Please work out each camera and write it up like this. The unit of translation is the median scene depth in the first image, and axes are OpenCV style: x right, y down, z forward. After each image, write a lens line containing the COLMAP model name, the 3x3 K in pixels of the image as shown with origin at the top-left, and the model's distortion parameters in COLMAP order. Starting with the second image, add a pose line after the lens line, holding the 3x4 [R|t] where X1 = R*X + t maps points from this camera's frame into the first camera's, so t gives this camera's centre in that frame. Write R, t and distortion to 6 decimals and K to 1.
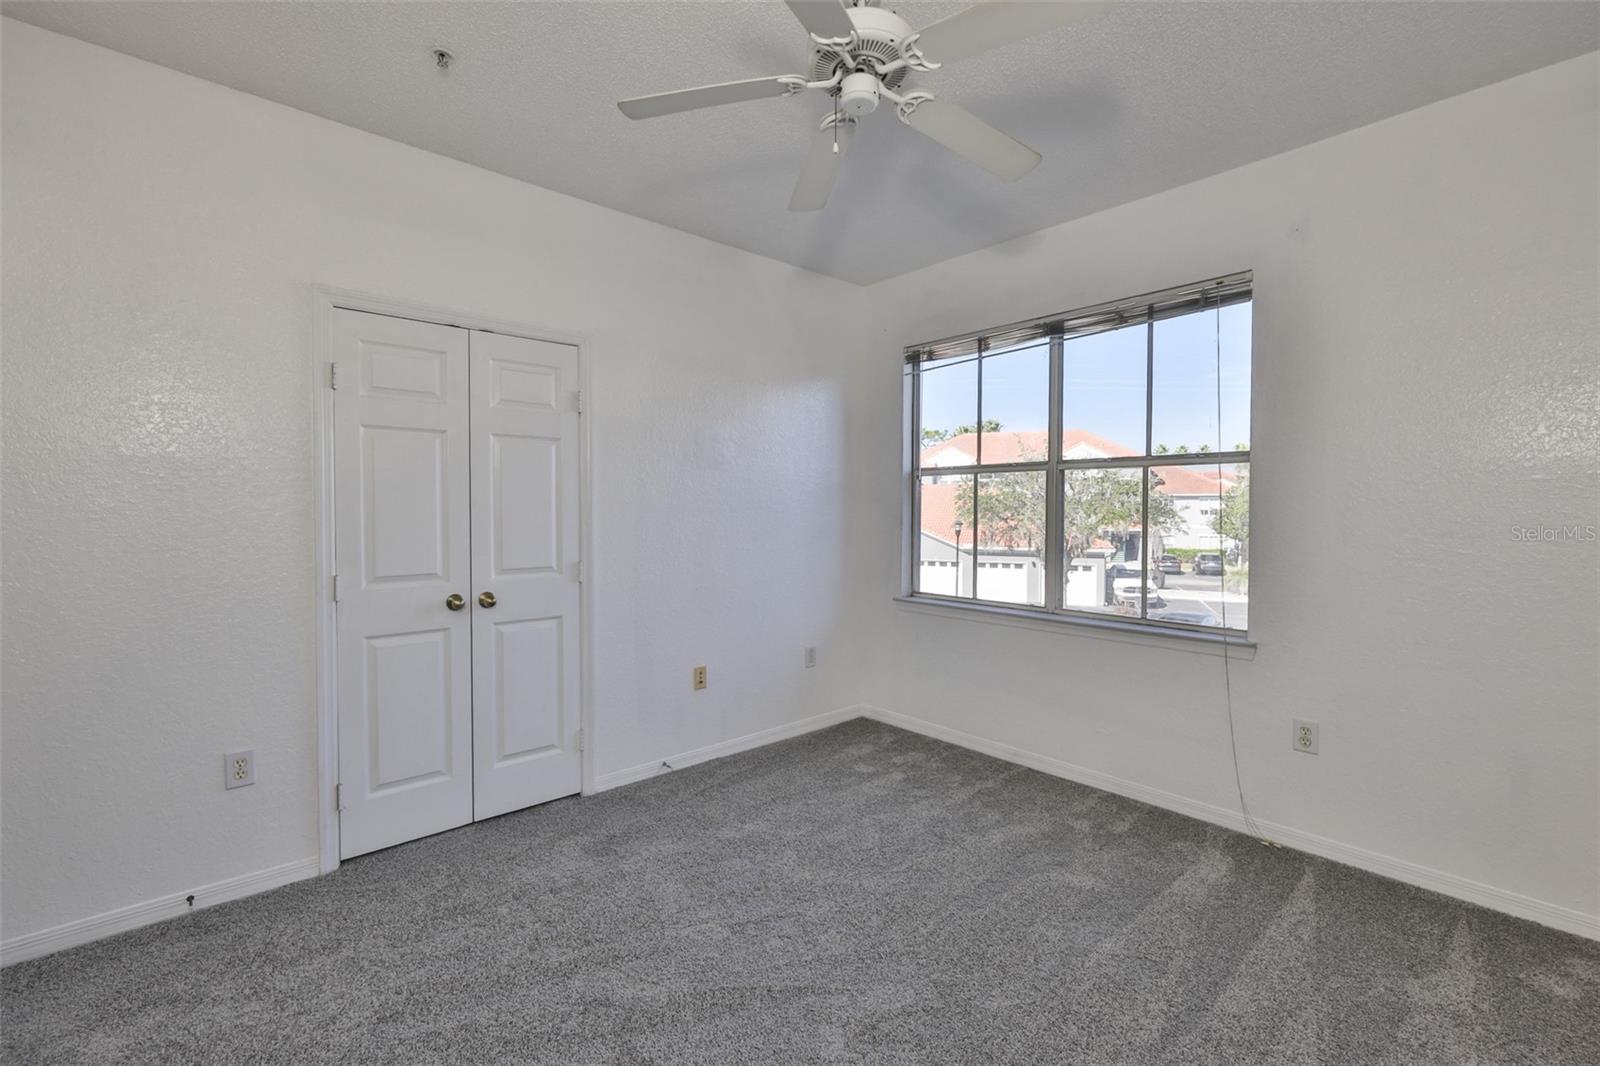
lens RADIAL K [[705.2, 0, 809.6], [0, 705.2, 524.6], [0, 0, 1]] dist [-0.001318, 0.000182]
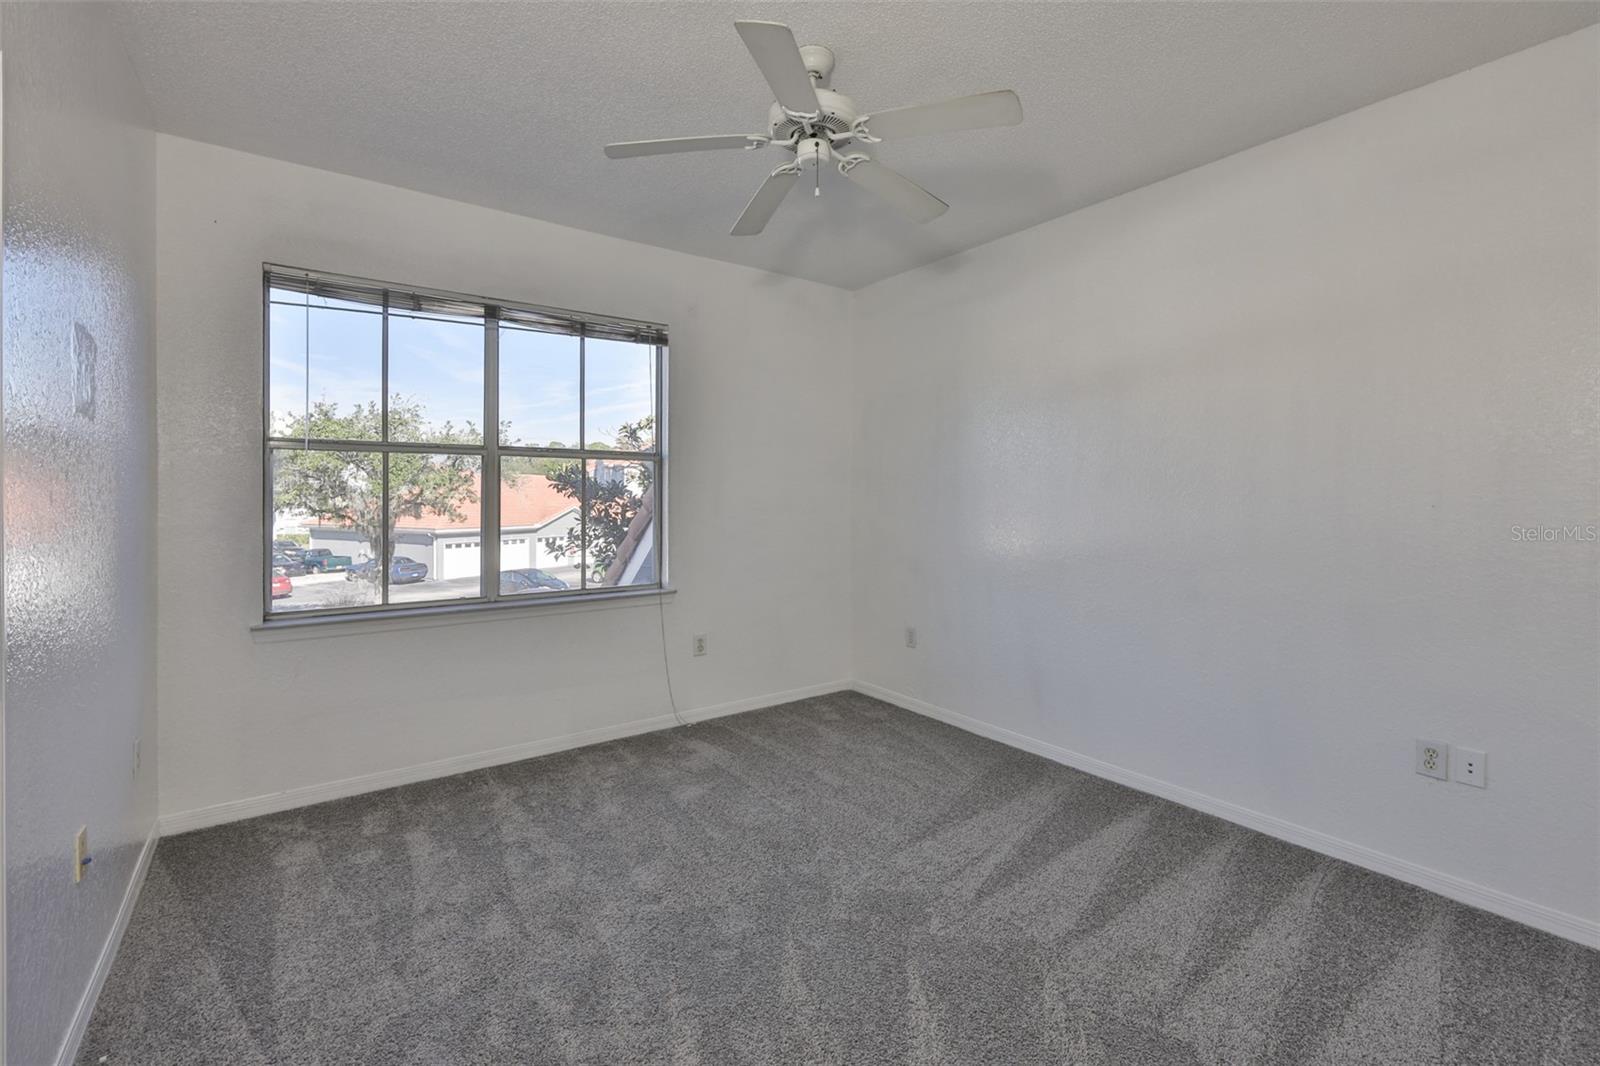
lens RADIAL K [[683.0, 0, 799.3], [0, 683.0, 507.6], [0, 0, 1]] dist [0.000759, 0.000437]
pose [[0.108491, -0.015393, 0.993978, -0.567920], [0.027856, 0.999535, 0.012438, -0.005061], [-0.993707, 0.026339, 0.108869, 0.484829]]
